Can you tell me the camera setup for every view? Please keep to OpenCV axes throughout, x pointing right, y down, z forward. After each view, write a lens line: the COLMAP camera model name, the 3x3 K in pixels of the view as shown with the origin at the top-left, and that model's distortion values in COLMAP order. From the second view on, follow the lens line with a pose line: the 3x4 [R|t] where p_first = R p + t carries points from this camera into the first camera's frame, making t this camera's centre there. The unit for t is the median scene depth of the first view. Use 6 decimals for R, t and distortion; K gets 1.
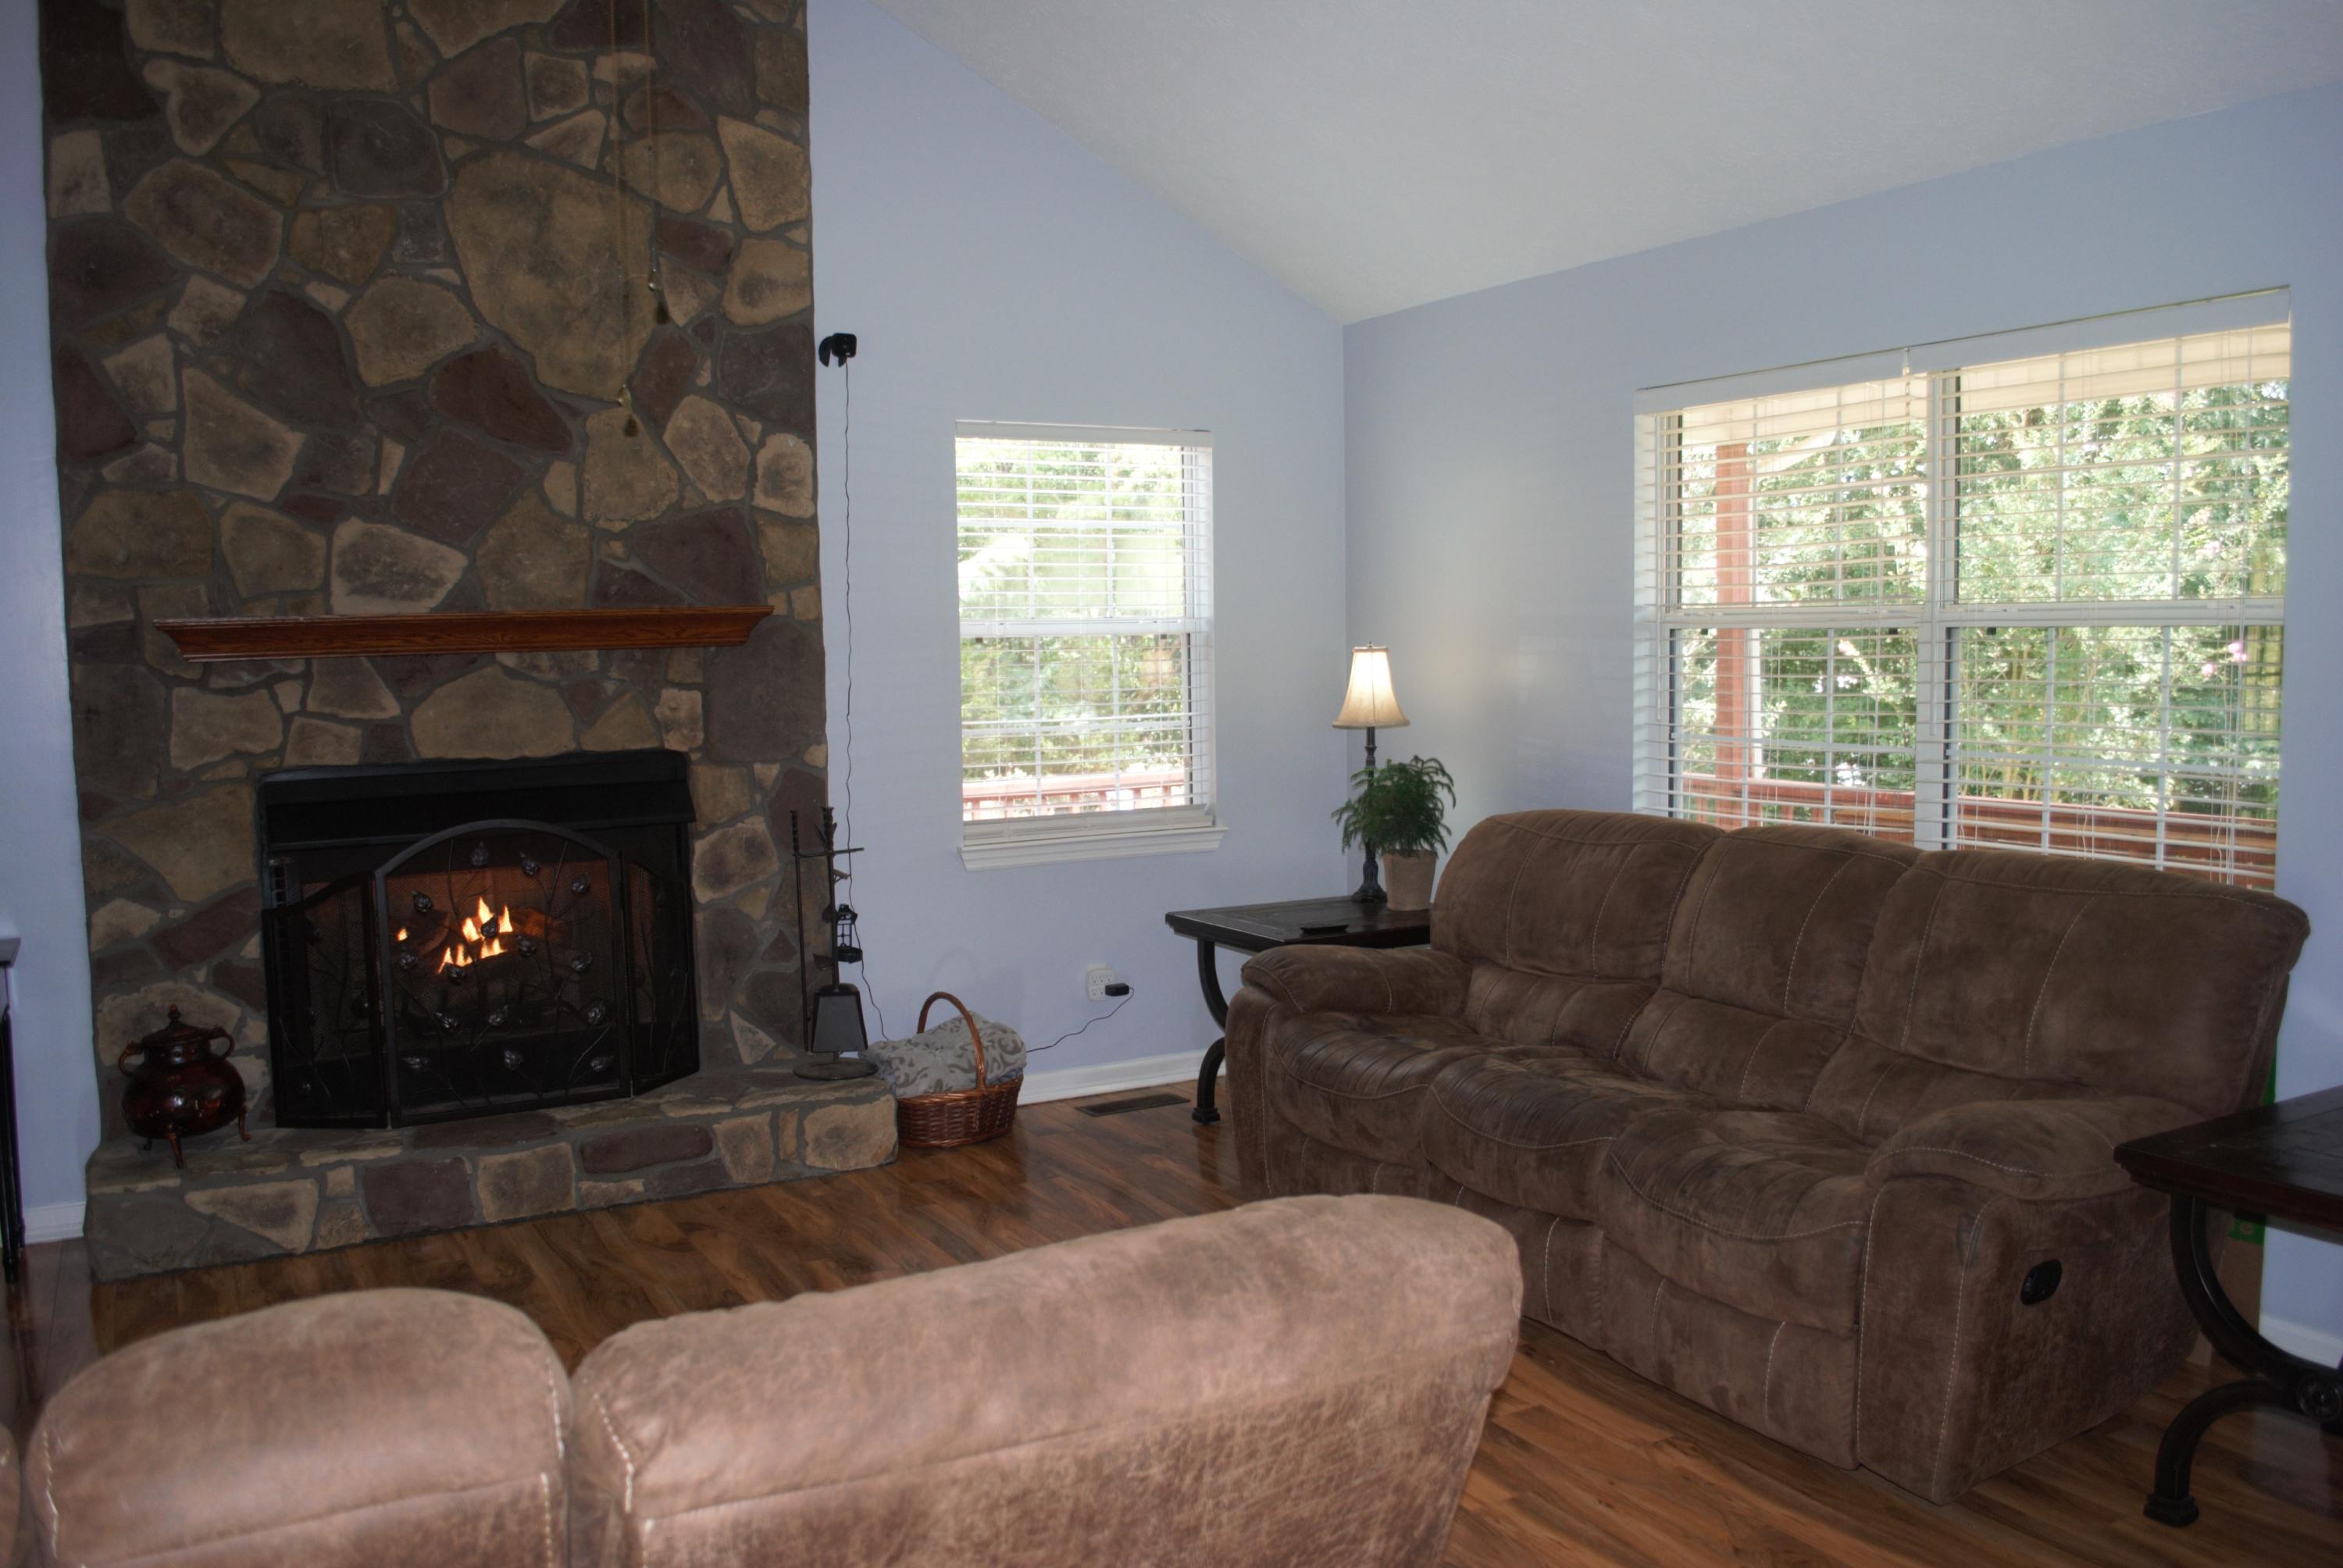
lens RADIAL K [[1850.1, 0, 1177.5], [0, 1850.1, 785.7], [0, 0, 1]] dist [-0.085105, 0.012245]
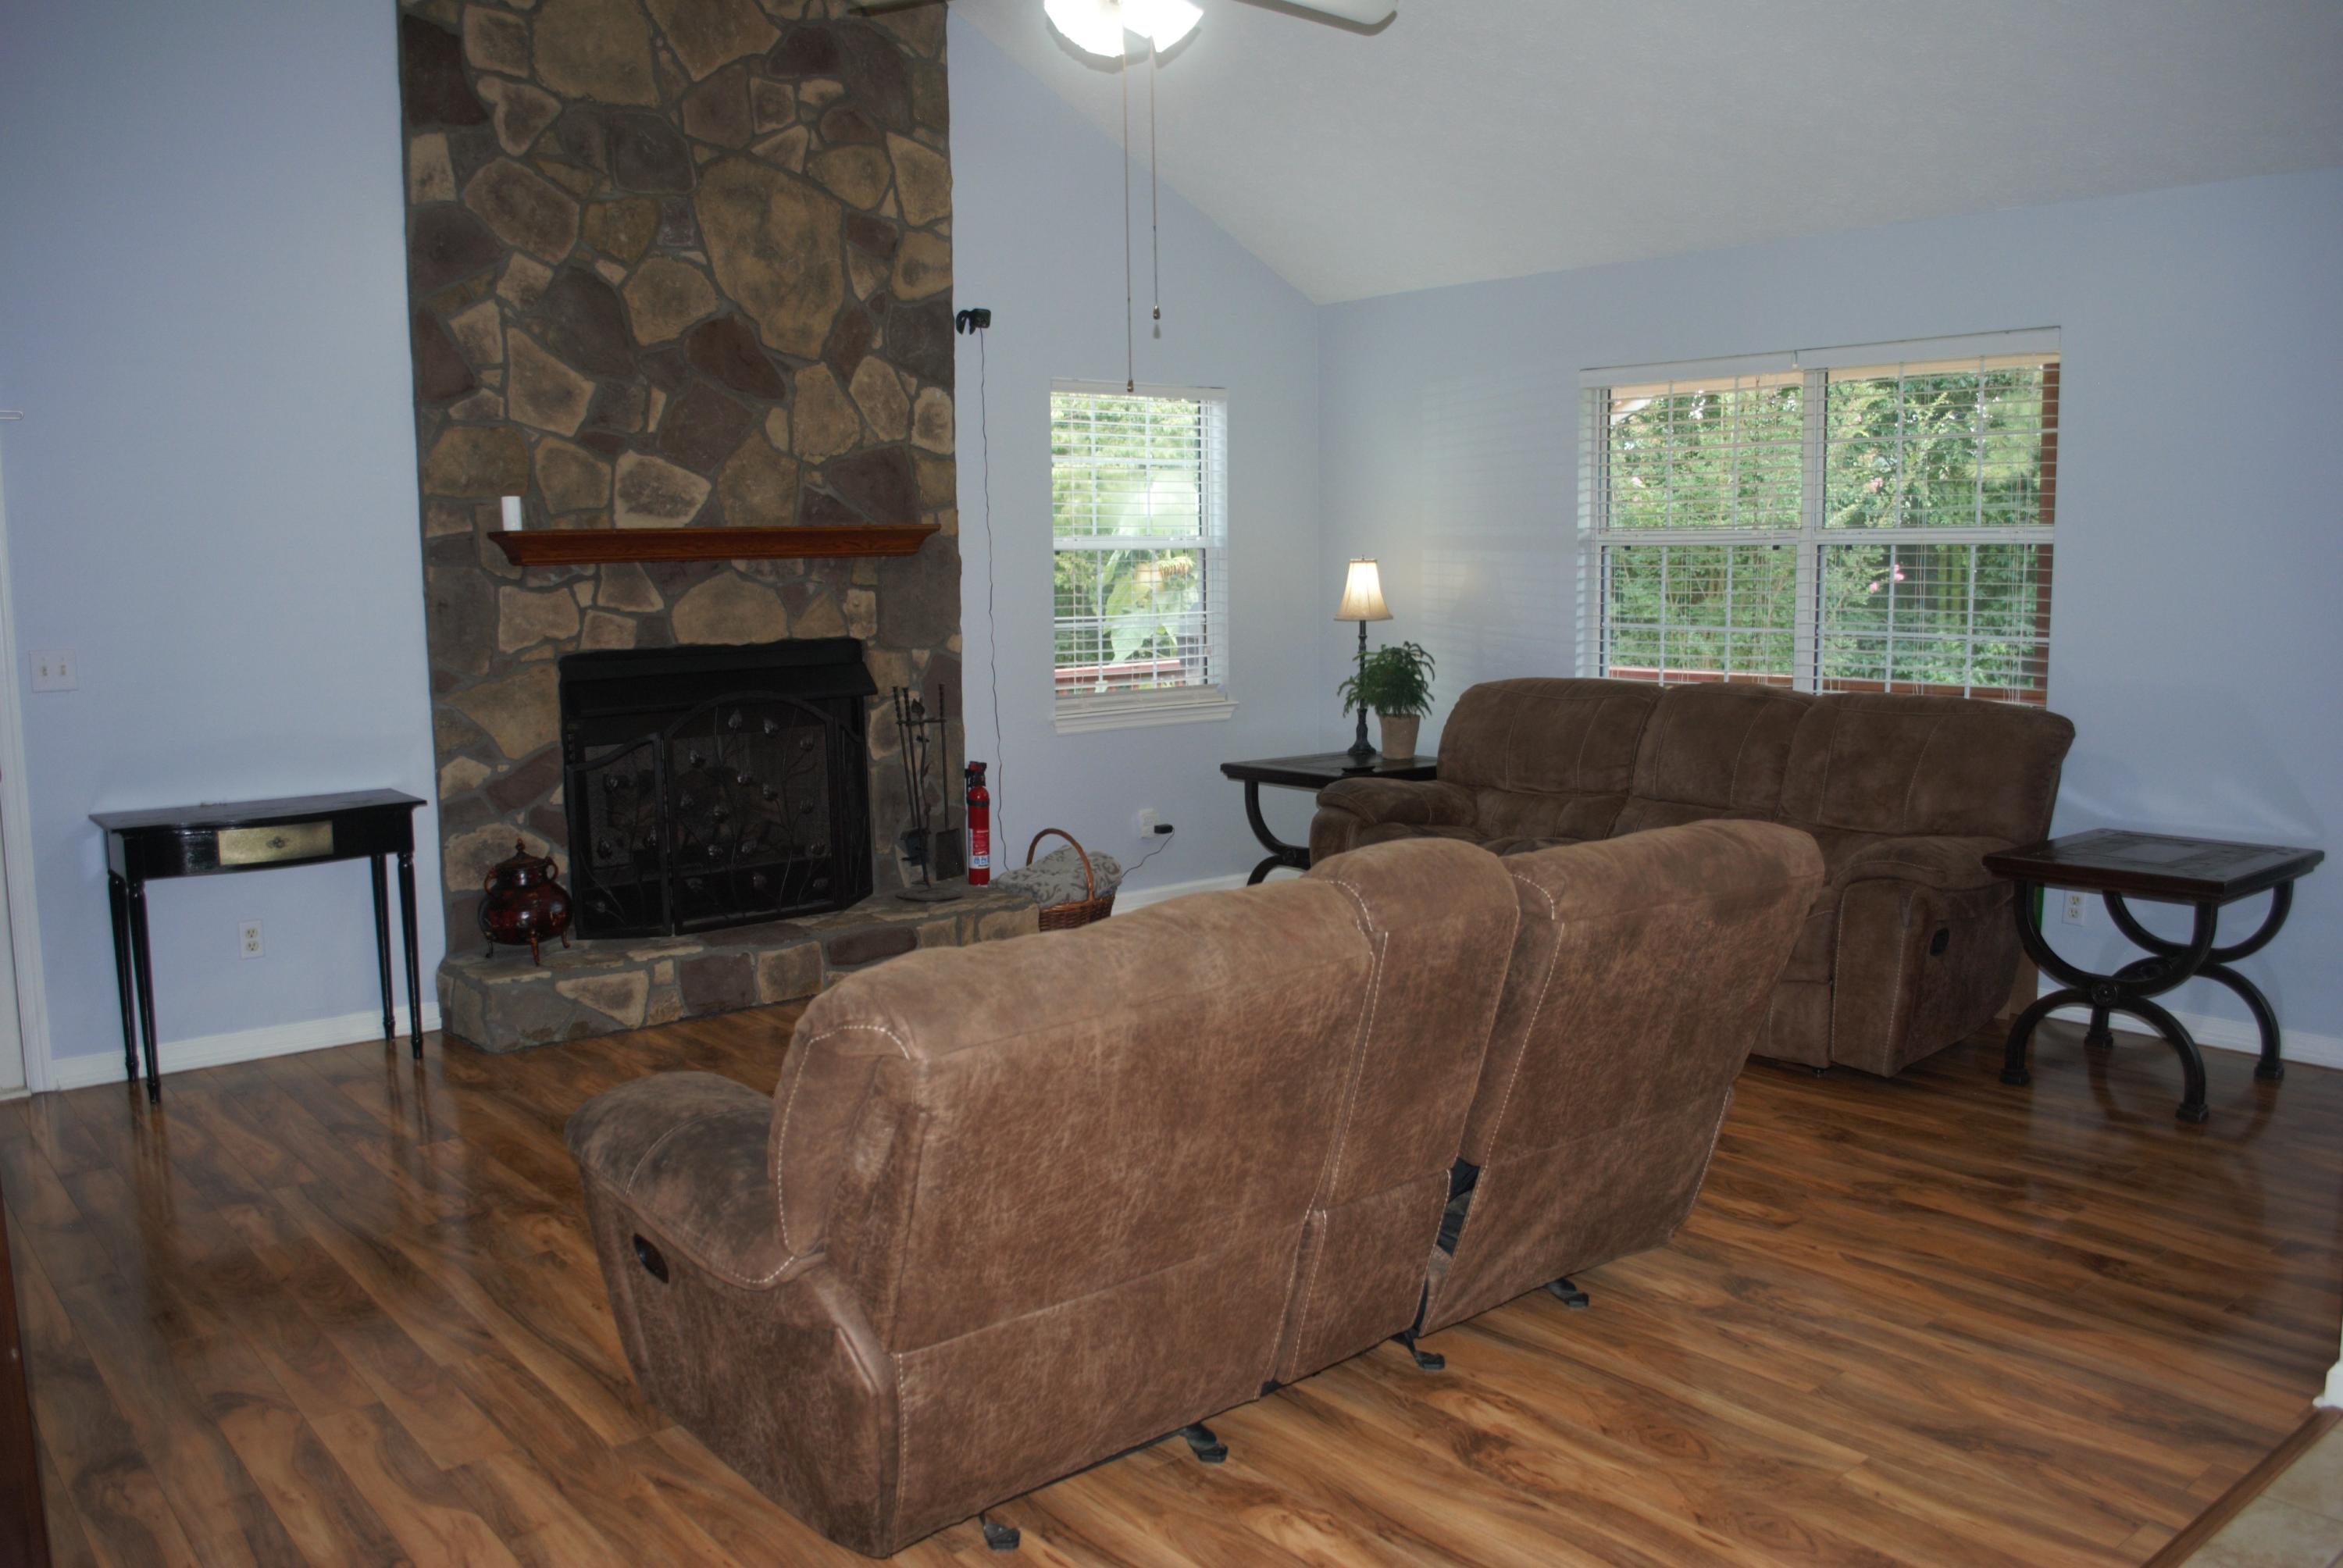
lens RADIAL K [[1850.1, 0, 1177.5], [0, 1850.1, 785.7], [0, 0, 1]] dist [-0.085105, 0.012245]
pose [[0.983320, -0.019072, 0.180881, -0.306174], [0.011710, 0.999062, 0.041683, 0.033570], [-0.181506, -0.038869, 0.982621, -0.305920]]
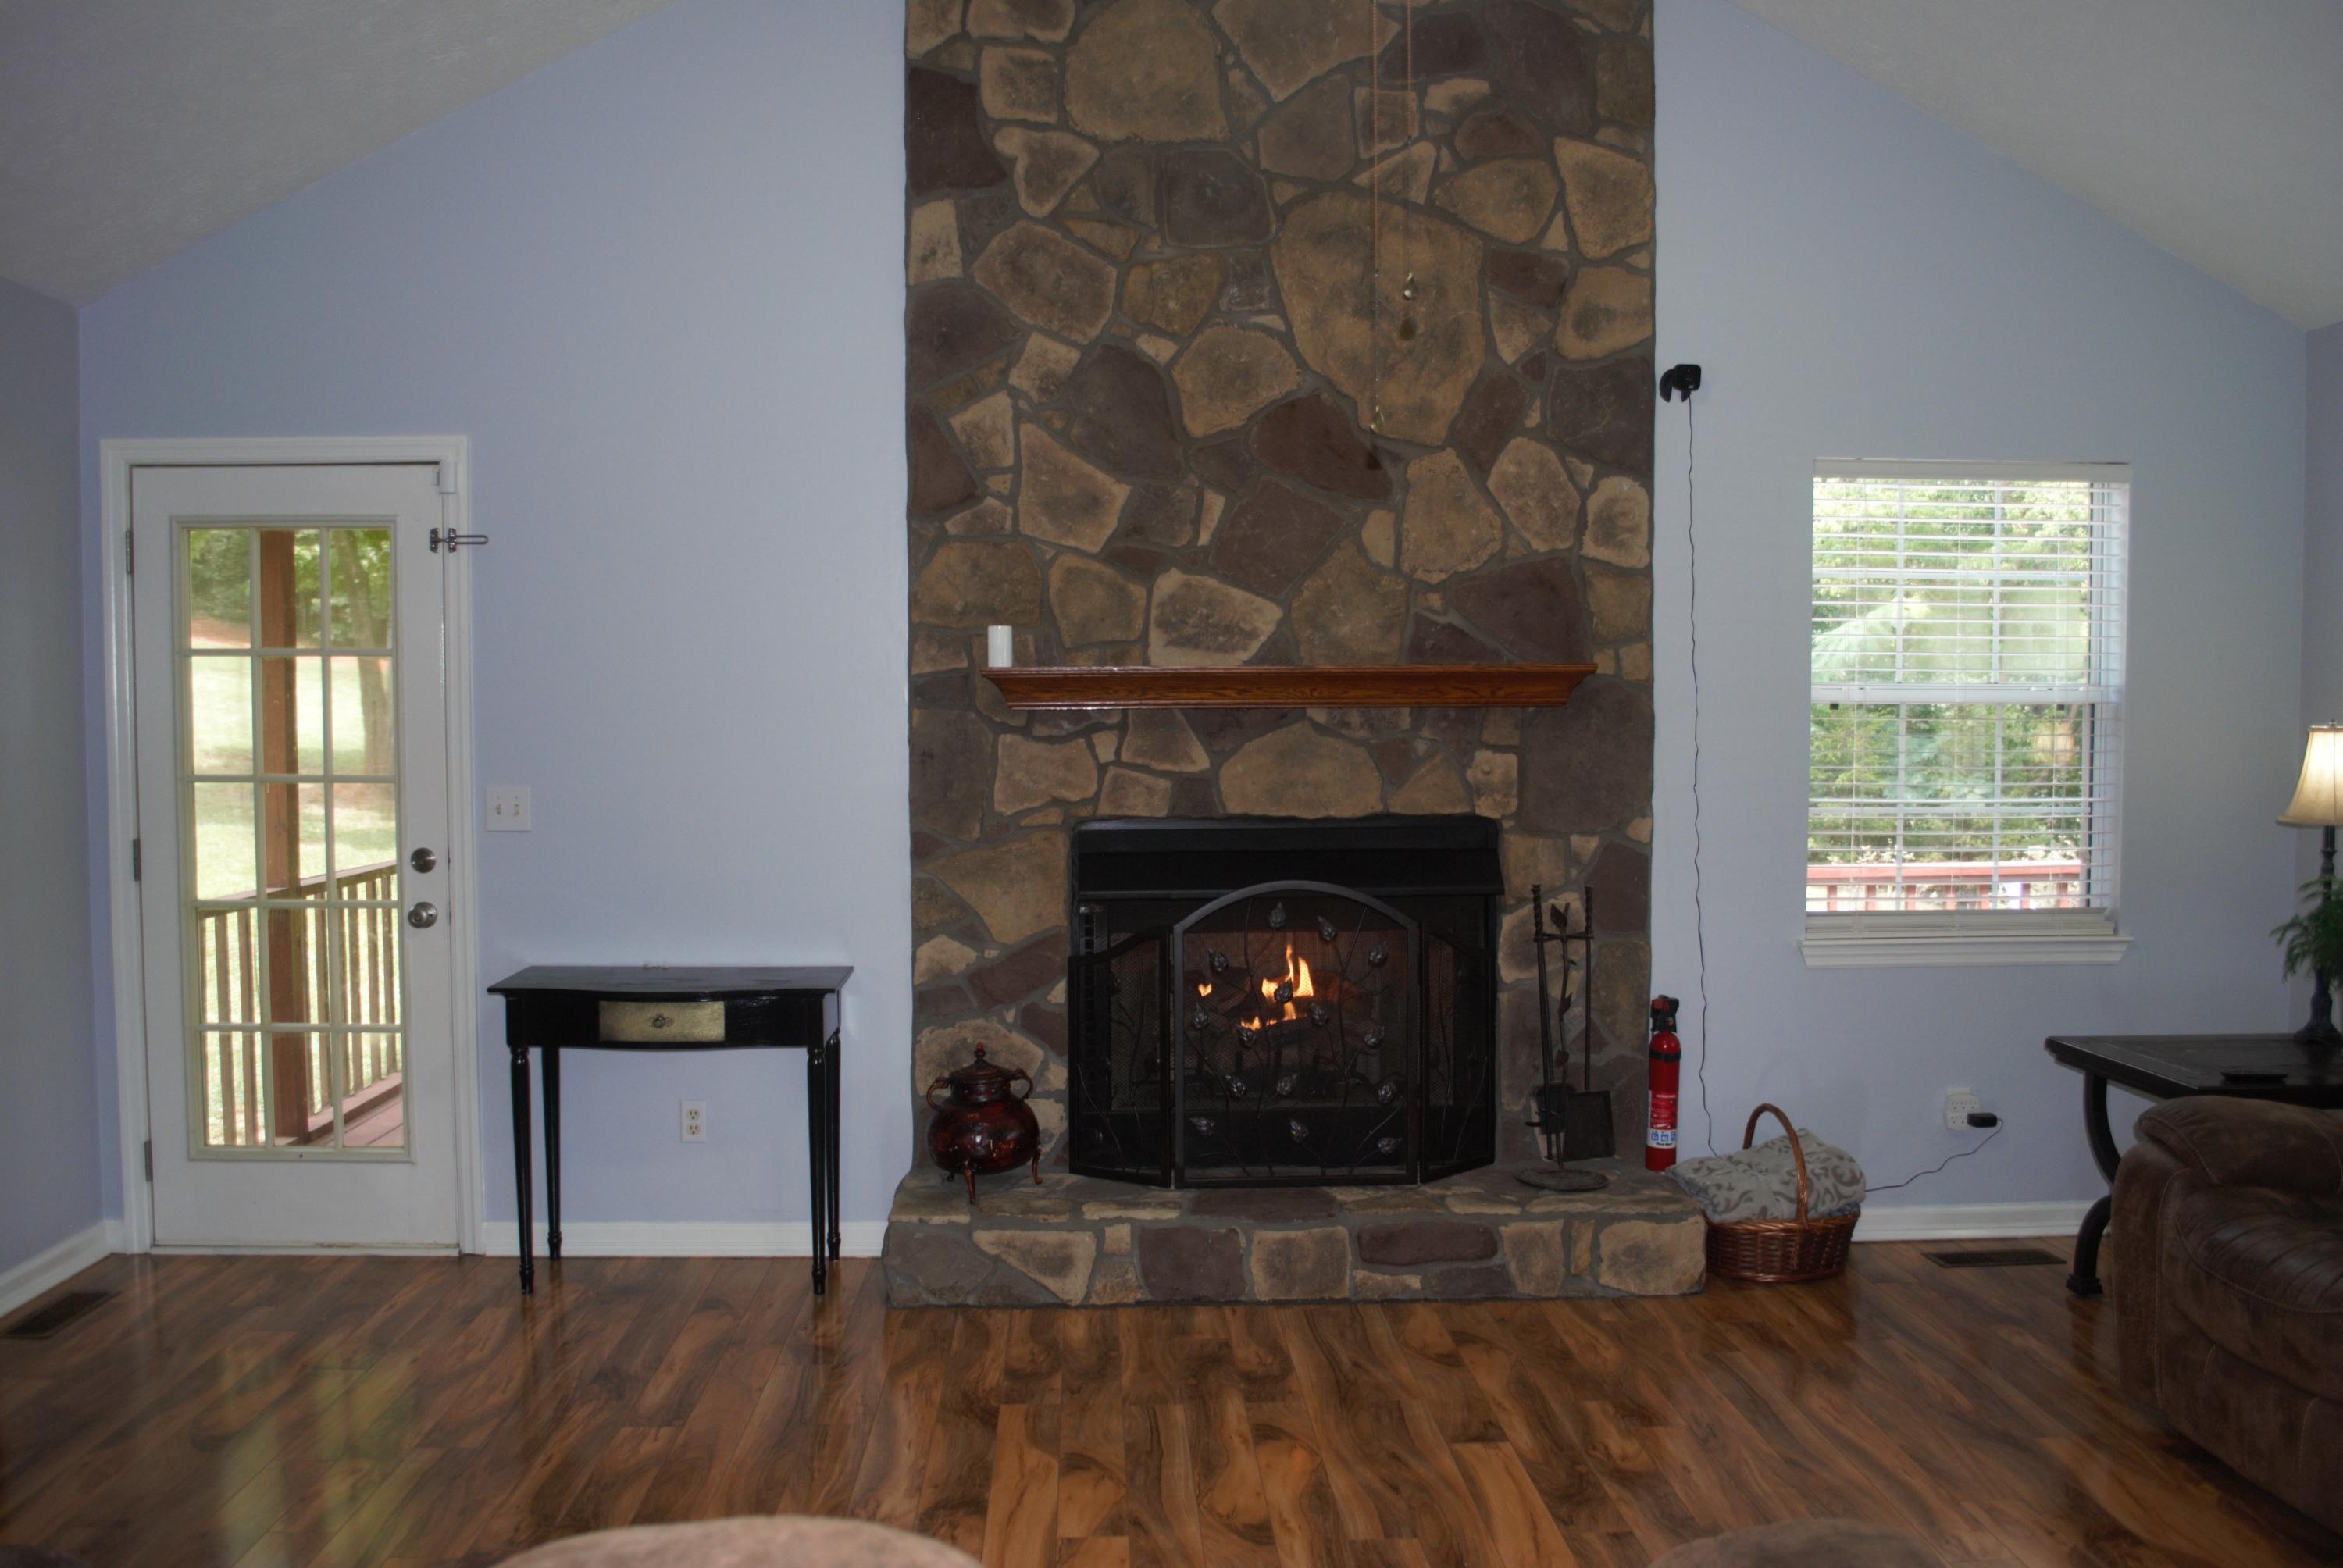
lens RADIAL K [[1850.1, 0, 1177.5], [0, 1850.1, 785.7], [0, 0, 1]] dist [-0.085105, 0.012245]
pose [[0.892569, 0.038410, -0.449272, 0.007547], [-0.052552, 0.998437, -0.019046, -0.009535], [0.447838, 0.040610, 0.893192, 0.098063]]
